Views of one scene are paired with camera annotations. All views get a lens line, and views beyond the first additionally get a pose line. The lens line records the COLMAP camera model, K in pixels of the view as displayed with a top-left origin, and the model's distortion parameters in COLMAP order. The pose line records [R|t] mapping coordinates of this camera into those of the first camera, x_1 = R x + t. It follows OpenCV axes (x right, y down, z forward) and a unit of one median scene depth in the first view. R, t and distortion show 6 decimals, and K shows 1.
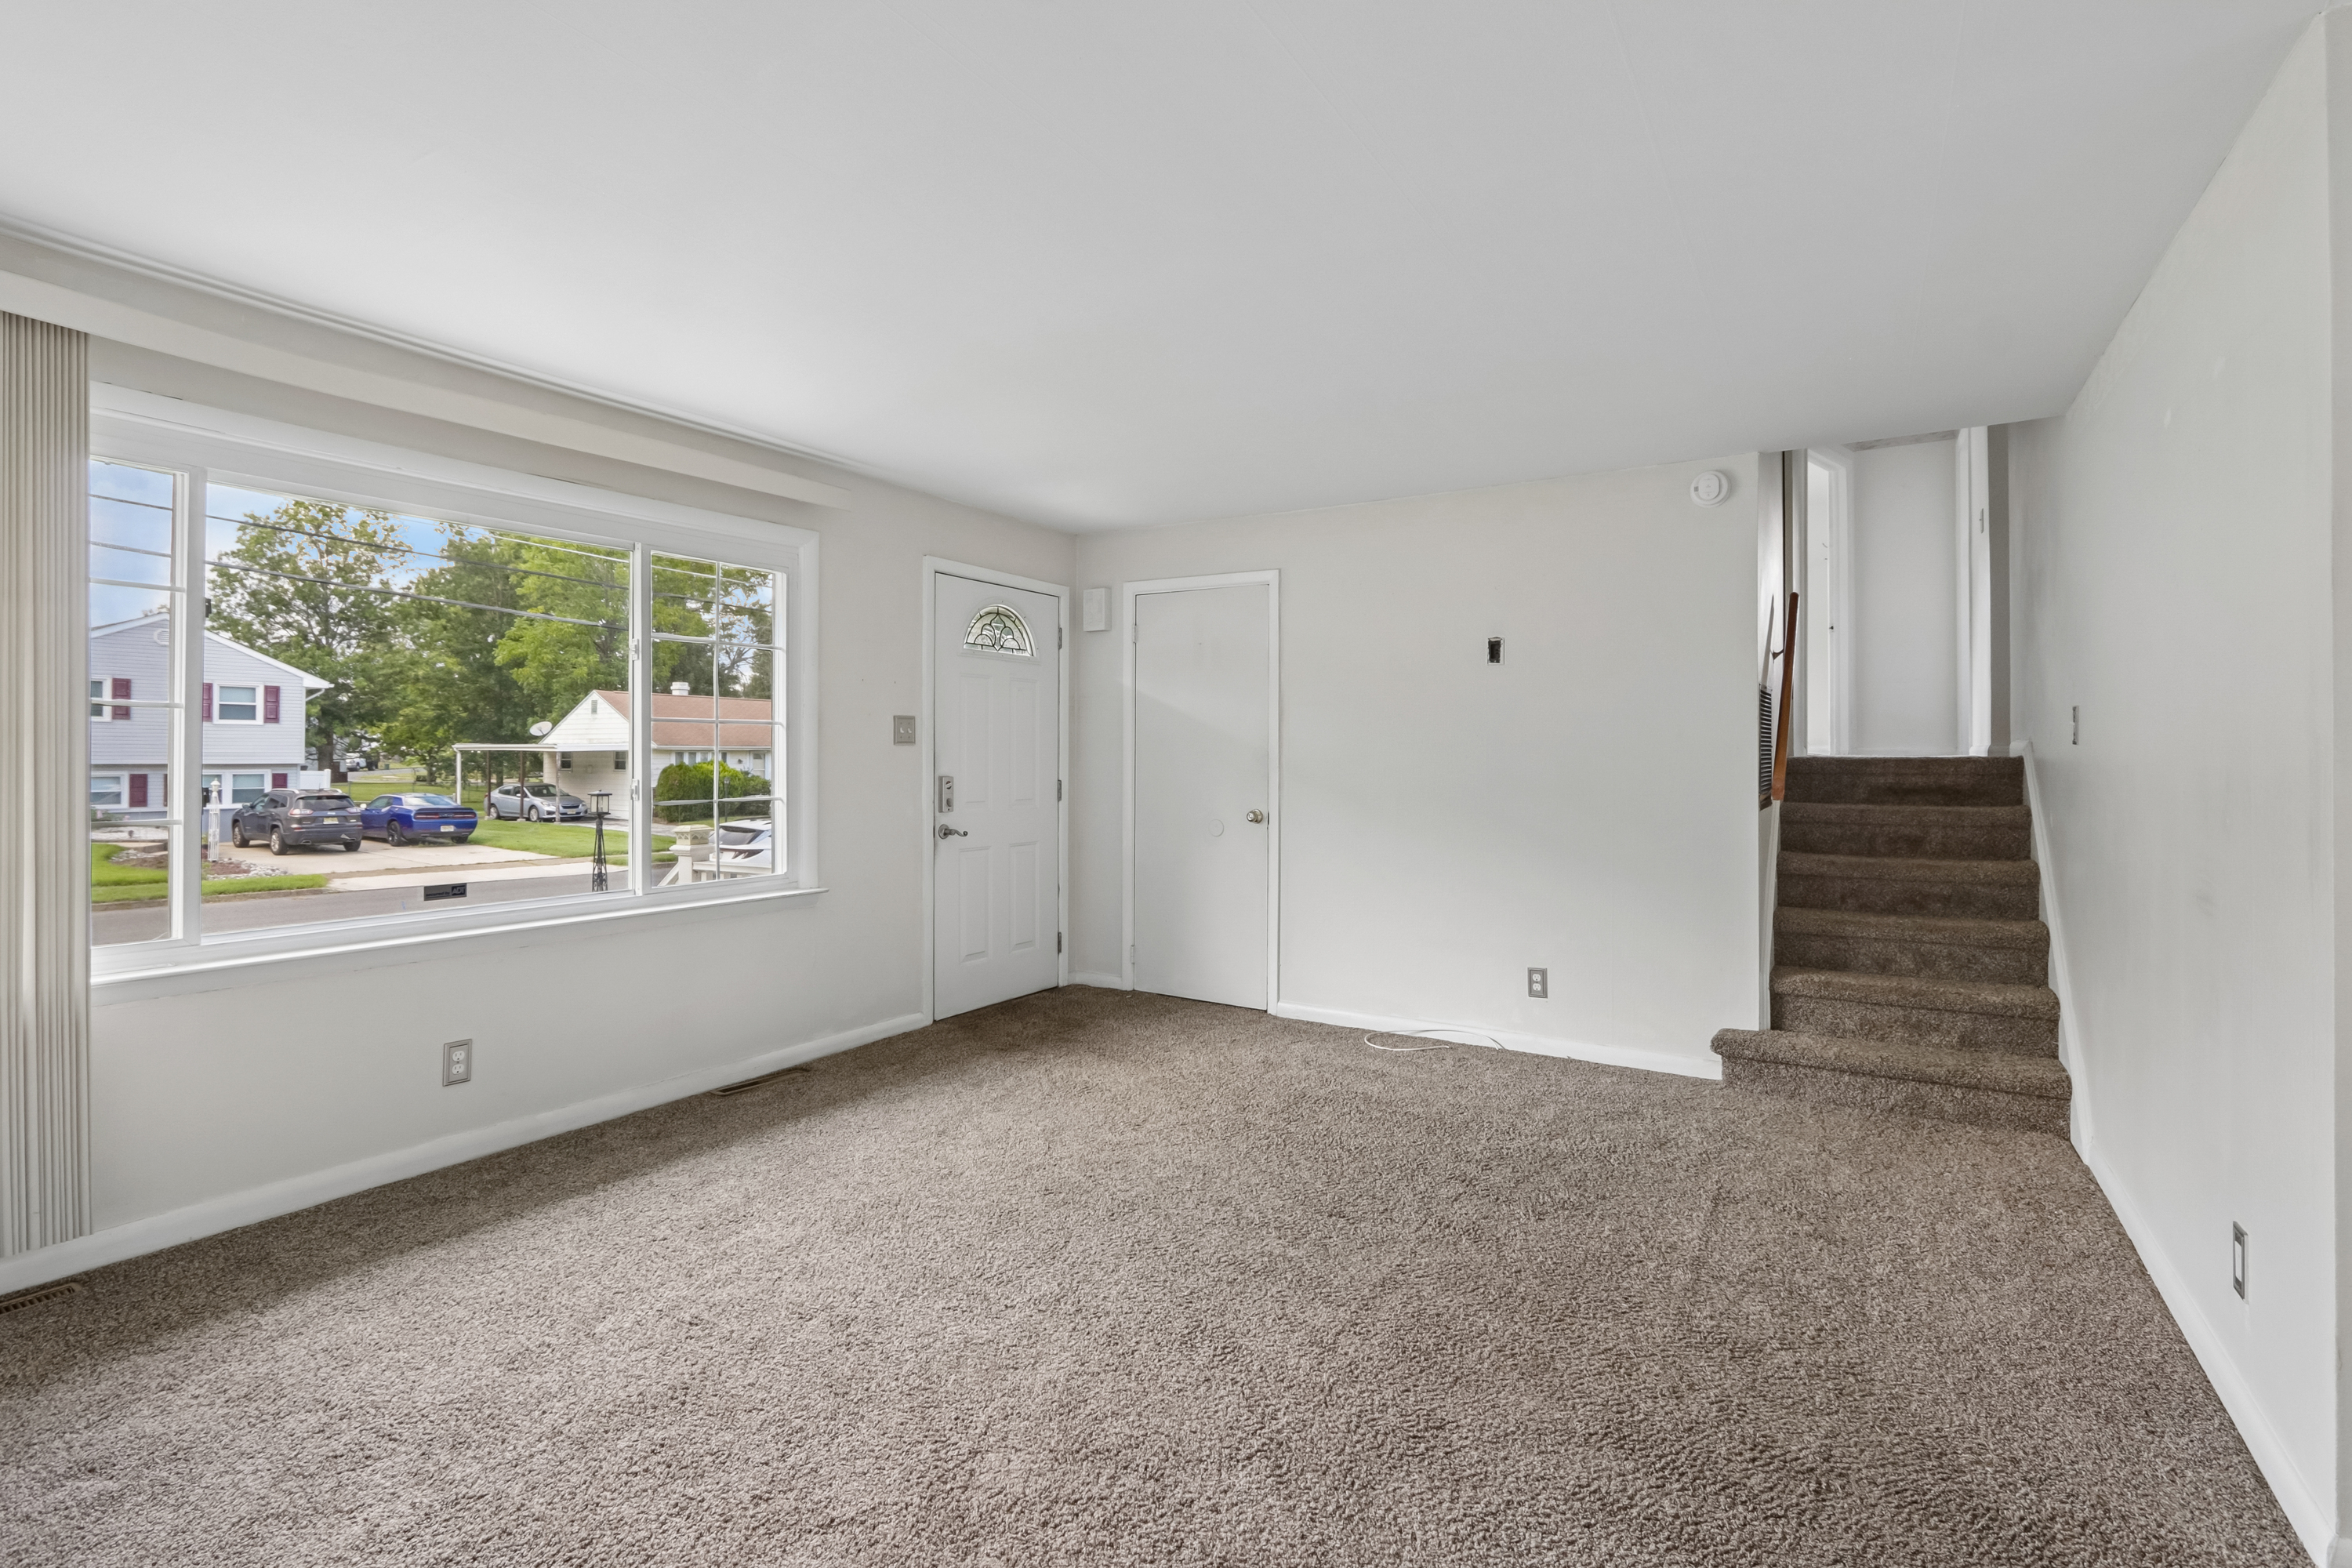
lens RADIAL K [[1091.0, 0, 1165.4], [0, 1091.0, 754.4], [0, 0, 1]] dist [-0.022173, 0.004714]
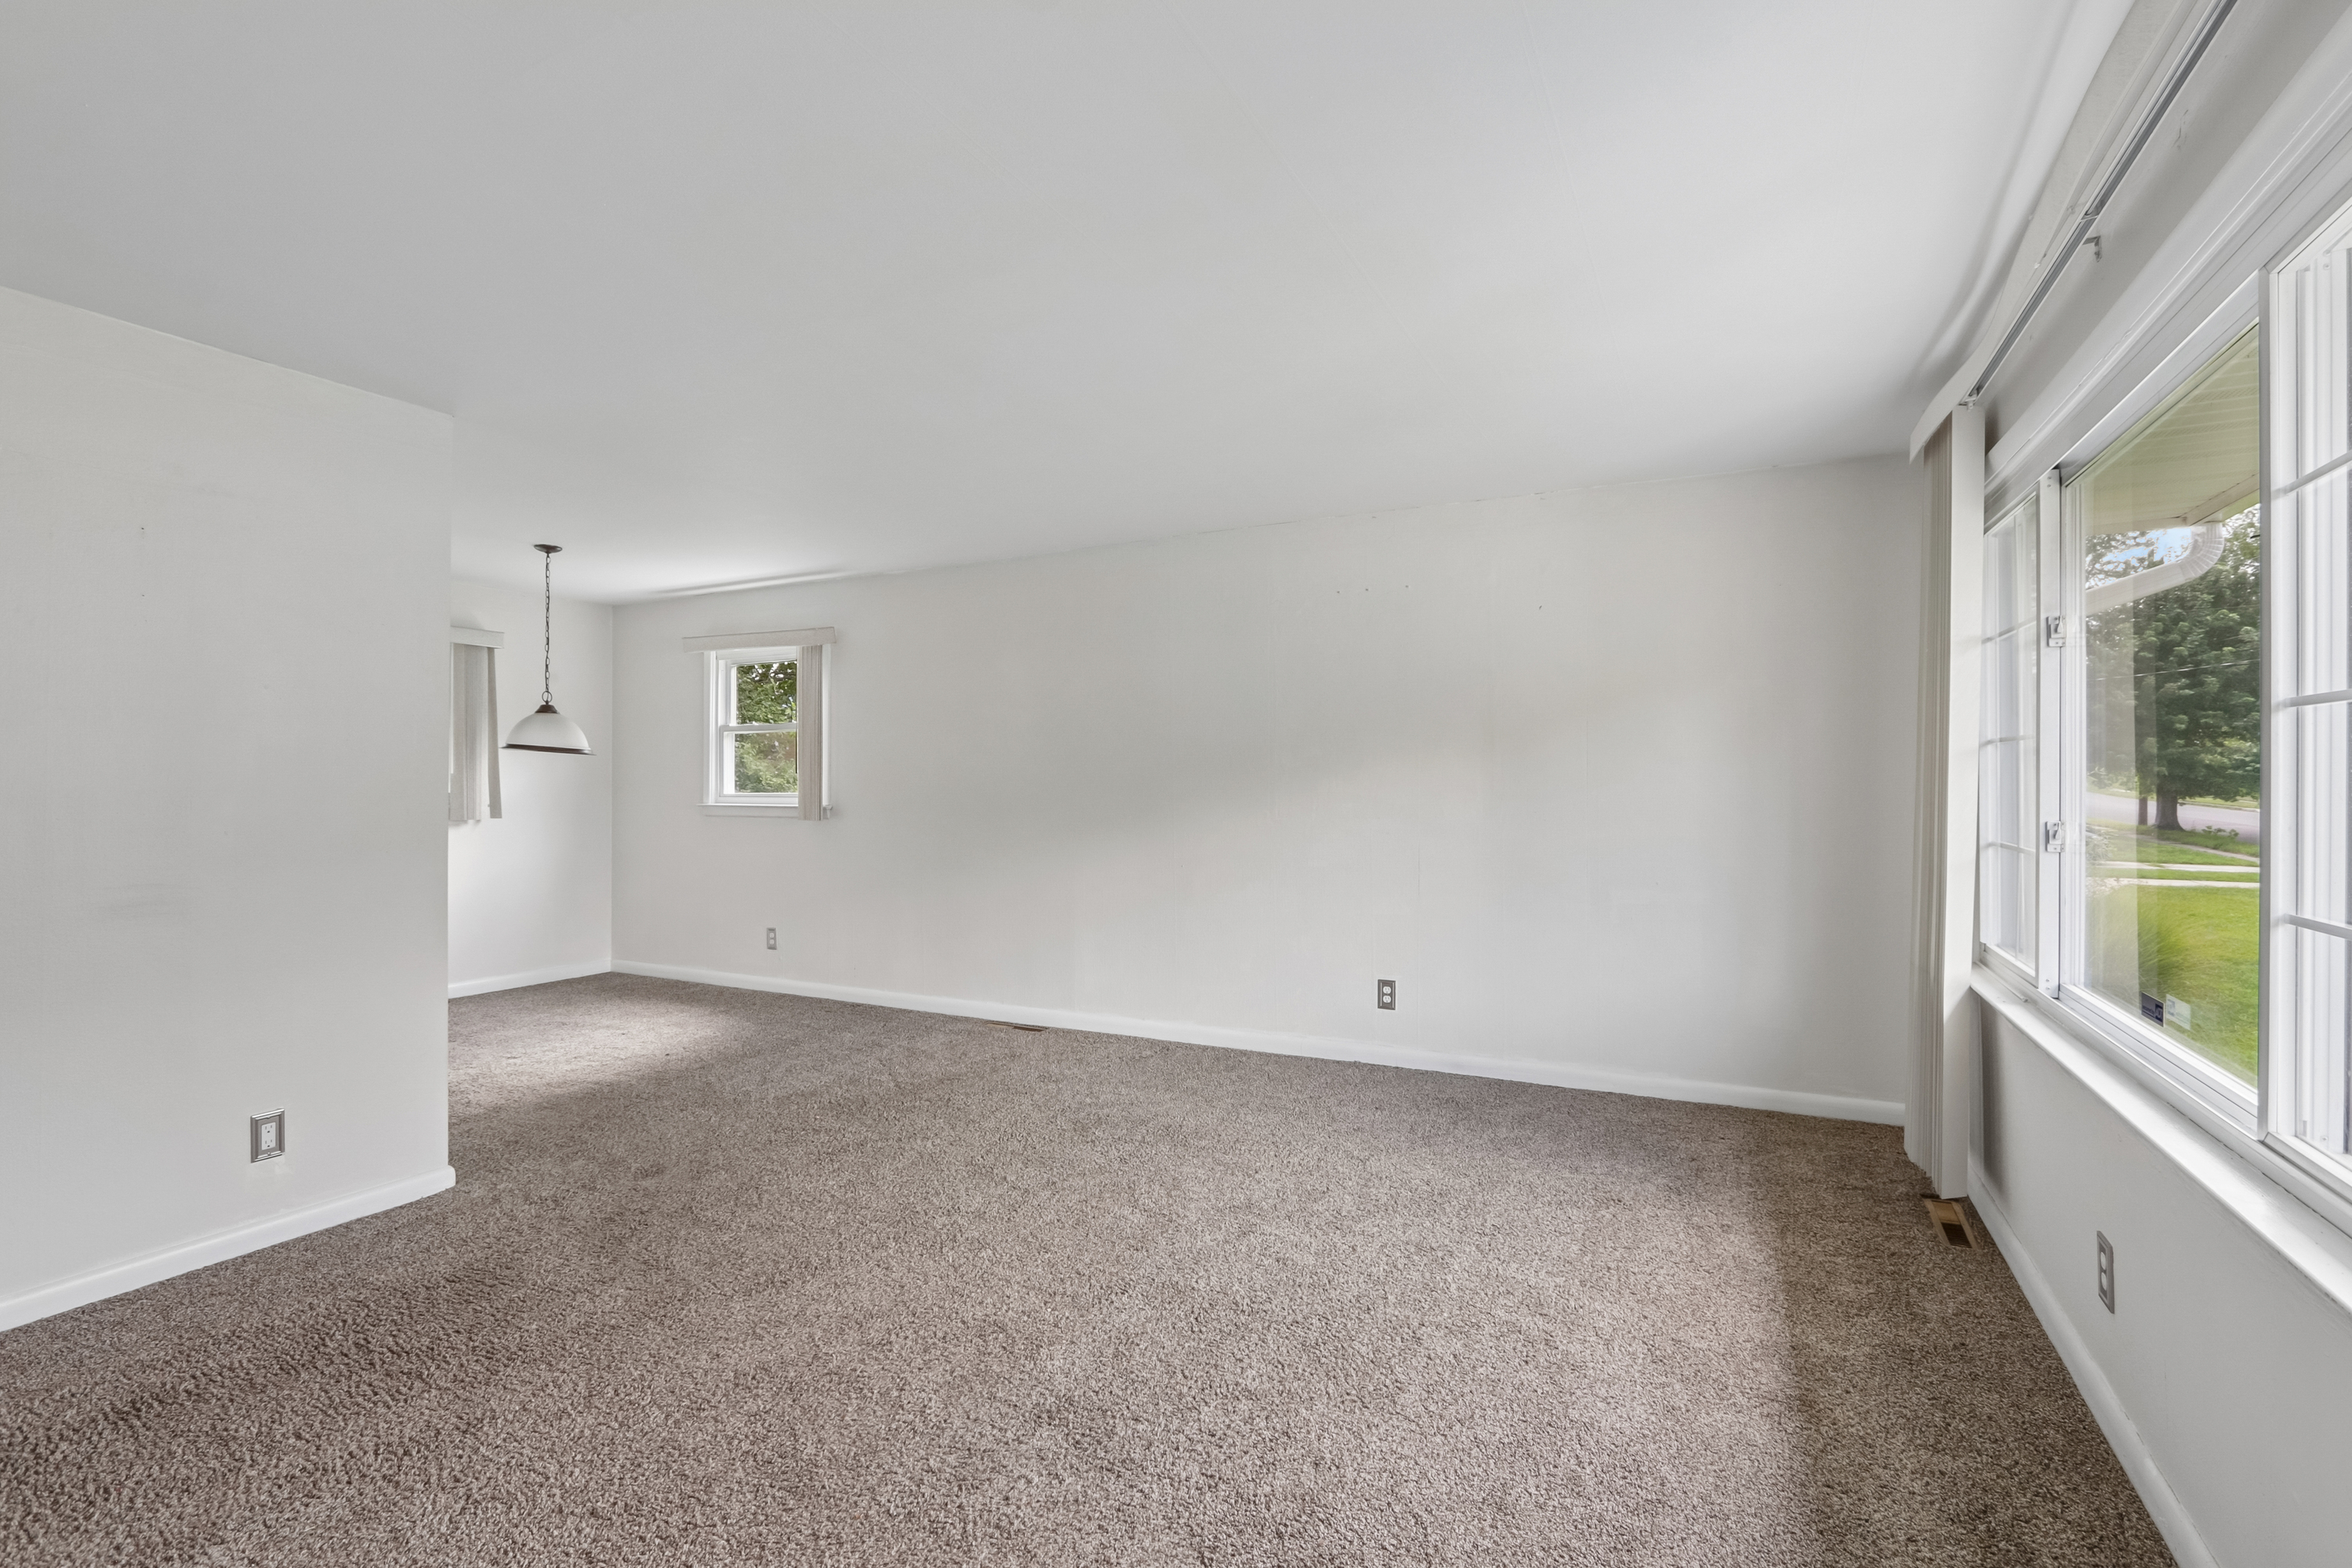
lens RADIAL K [[1091.0, 0, 1168.2], [0, 1091.0, 766.4], [0, 0, 1]] dist [-0.022173, 0.004714]
pose [[-0.996776, -0.003749, -0.080142, -0.041221], [-0.003067, 0.999958, -0.008628, -0.005886], [0.080171, -0.008354, -0.996746, 1.189531]]
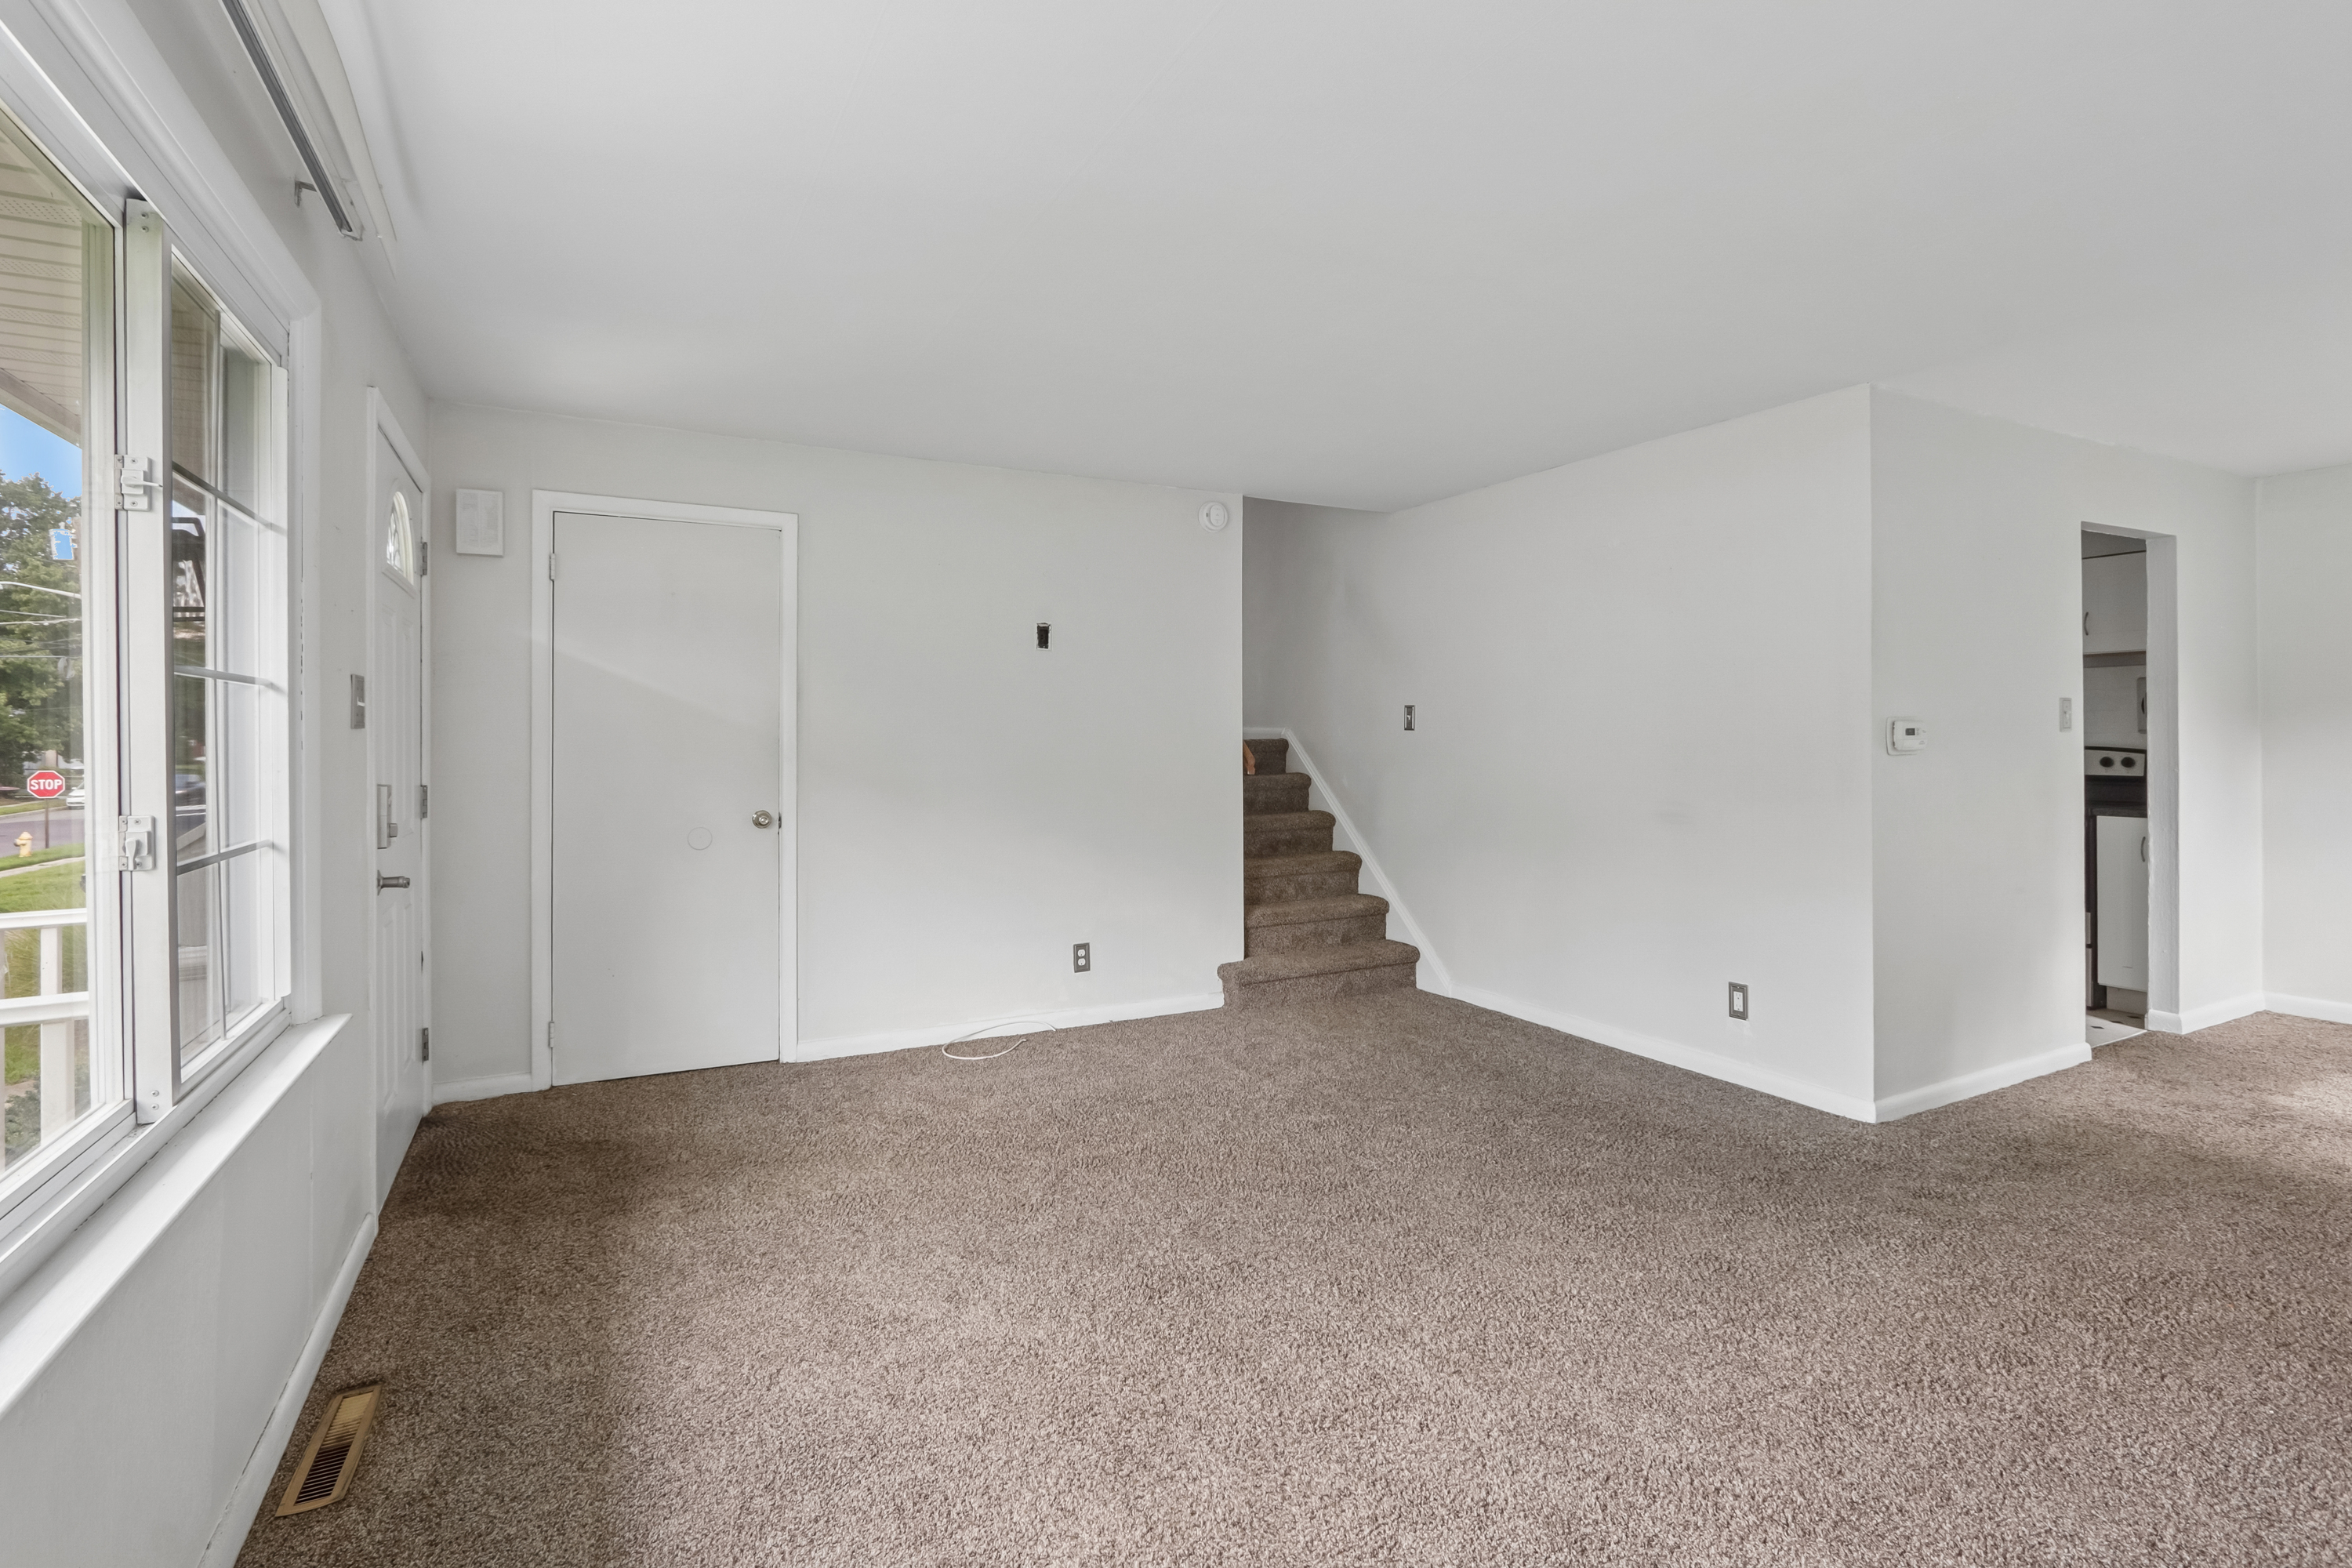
lens RADIAL K [[1091.0, 0, 1171.1], [0, 1091.0, 737.1], [0, 0, 1]] dist [-0.022173, 0.004714]
pose [[0.504459, -0.002647, 0.863431, -0.548545], [0.007353, 0.999972, -0.001231, 0.000039], [-0.863404, 0.006970, 0.504465, 0.420648]]
